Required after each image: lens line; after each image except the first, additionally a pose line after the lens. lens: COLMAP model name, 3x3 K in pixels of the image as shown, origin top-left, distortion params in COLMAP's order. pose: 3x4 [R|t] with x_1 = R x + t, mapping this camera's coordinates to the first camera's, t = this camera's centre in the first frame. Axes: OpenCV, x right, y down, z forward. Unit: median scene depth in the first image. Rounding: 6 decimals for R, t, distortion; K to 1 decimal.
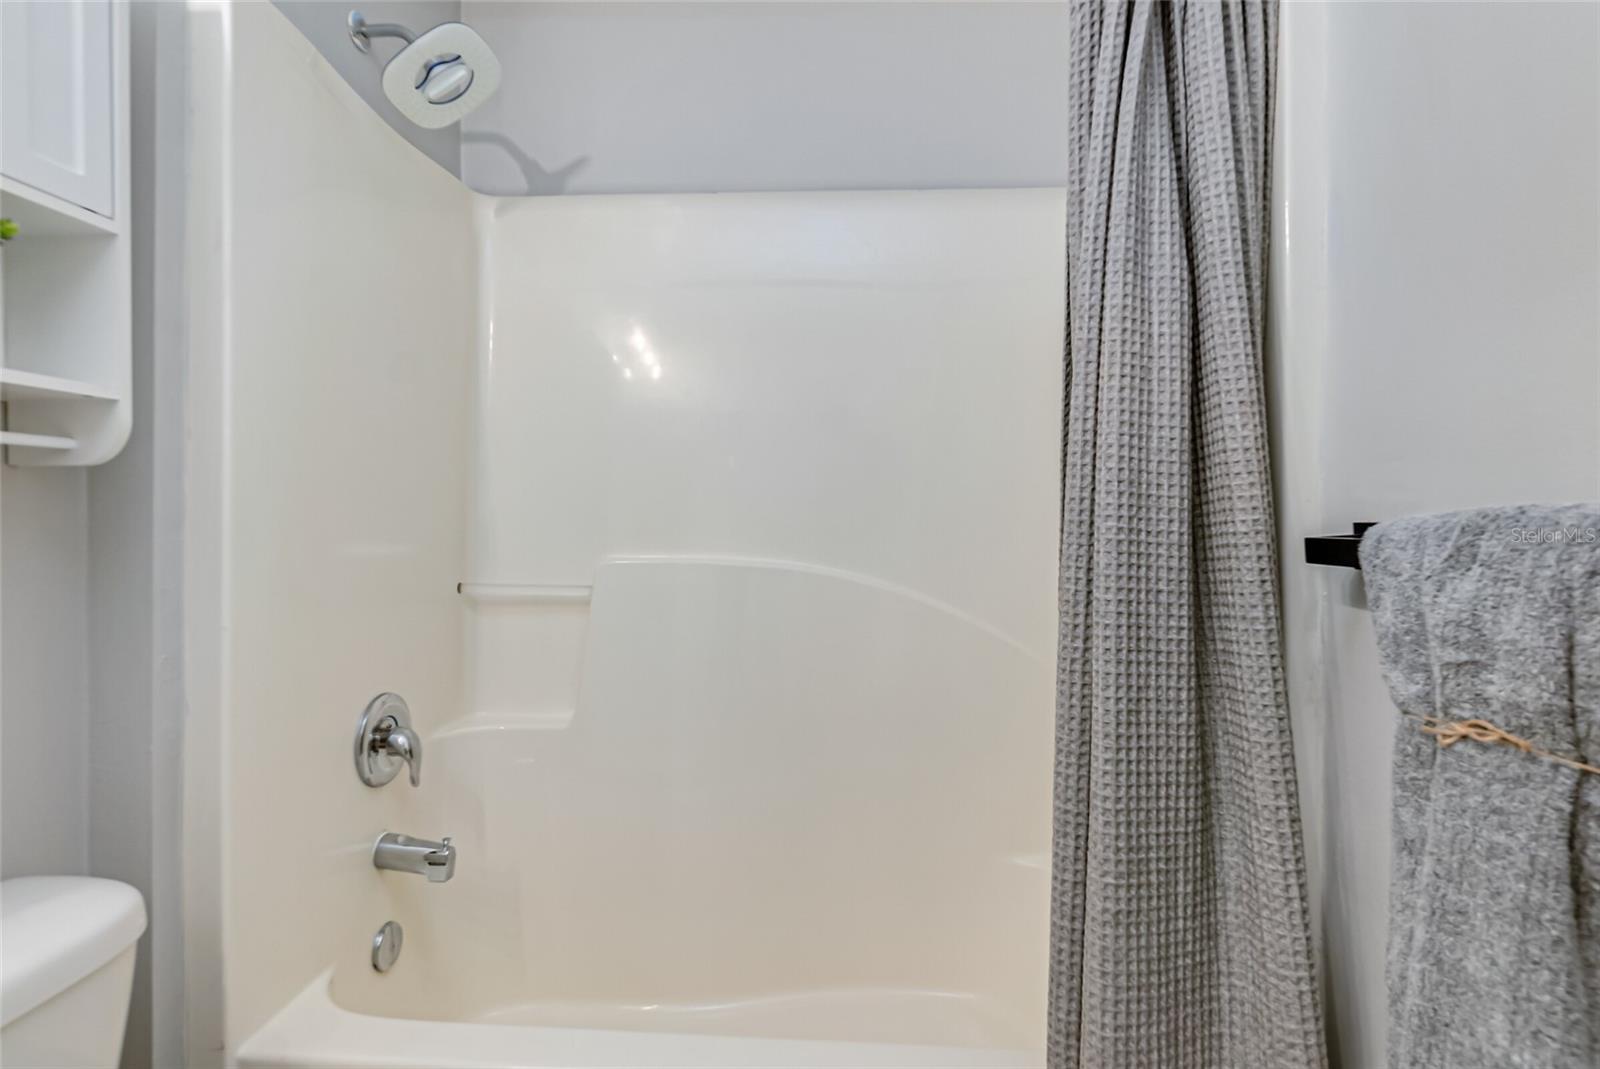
lens RADIAL K [[762.9, 0, 804.6], [0, 762.9, 528.3], [0, 0, 1]] dist [-0.005829, -0.000231]
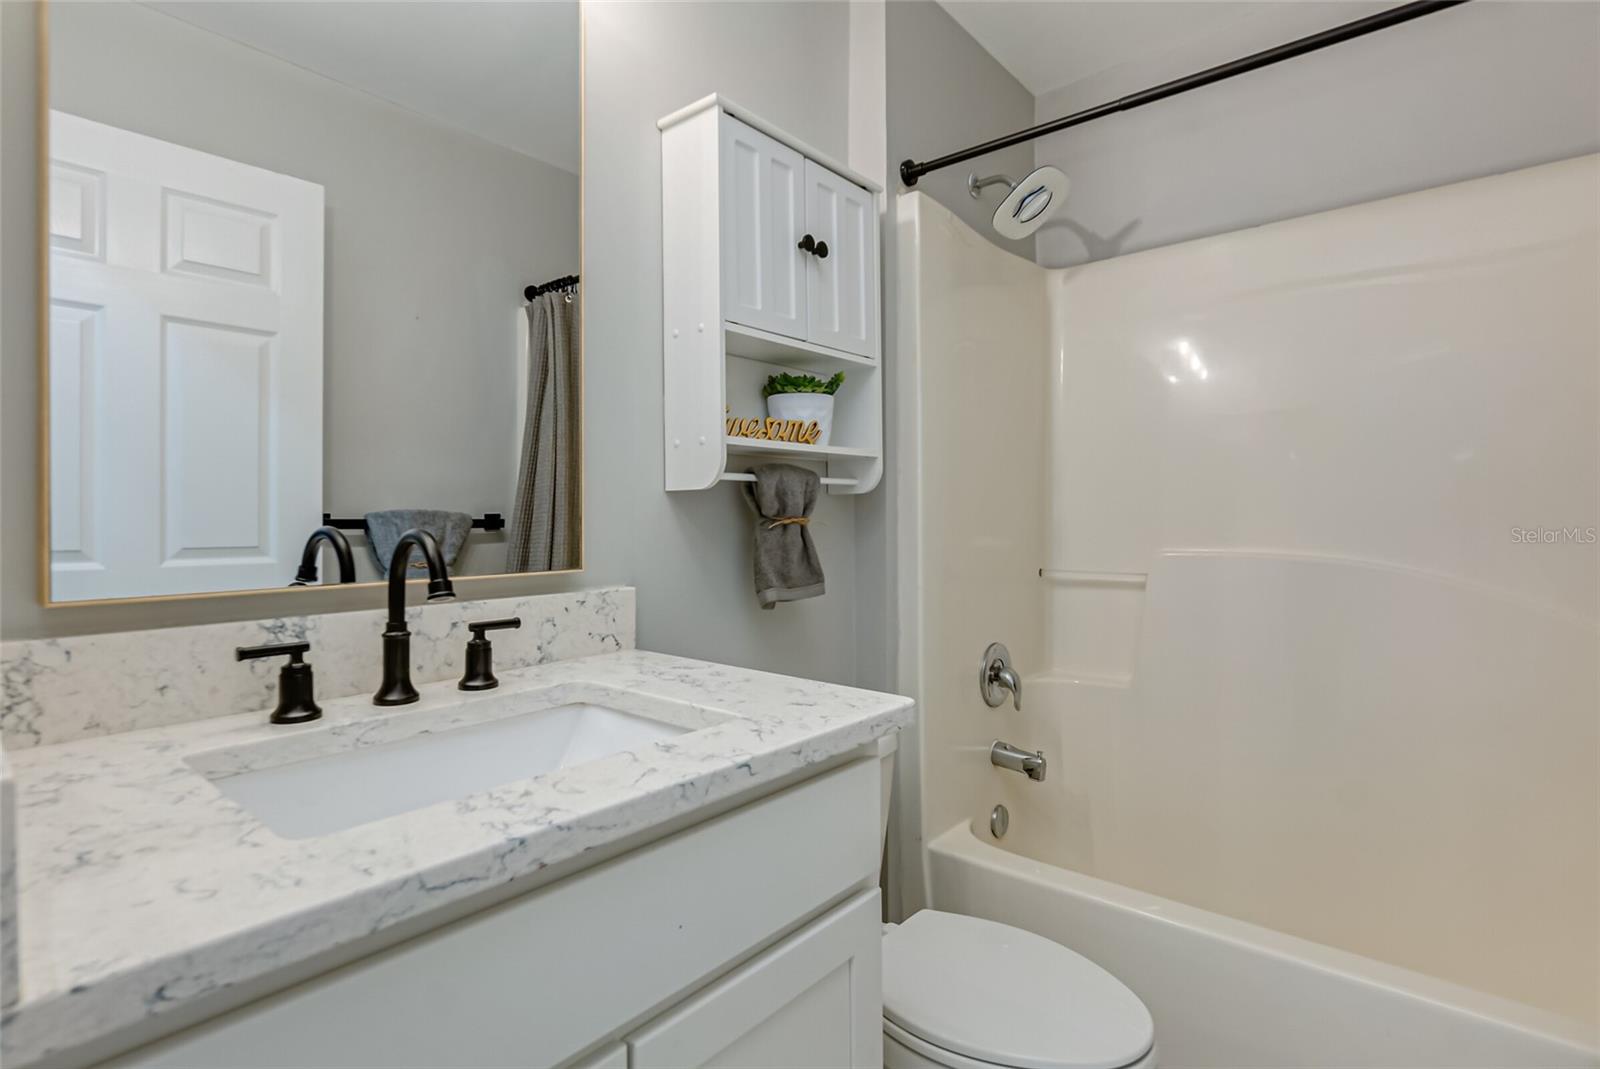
lens RADIAL K [[762.9, 0, 810.6], [0, 762.9, 524.5], [0, 0, 1]] dist [-0.005829, -0.000231]
pose [[0.784014, -0.011797, -0.620631, 0.065515], [0.007905, 0.999928, -0.009021, 0.004489], [0.620692, 0.002167, 0.784051, -0.338688]]
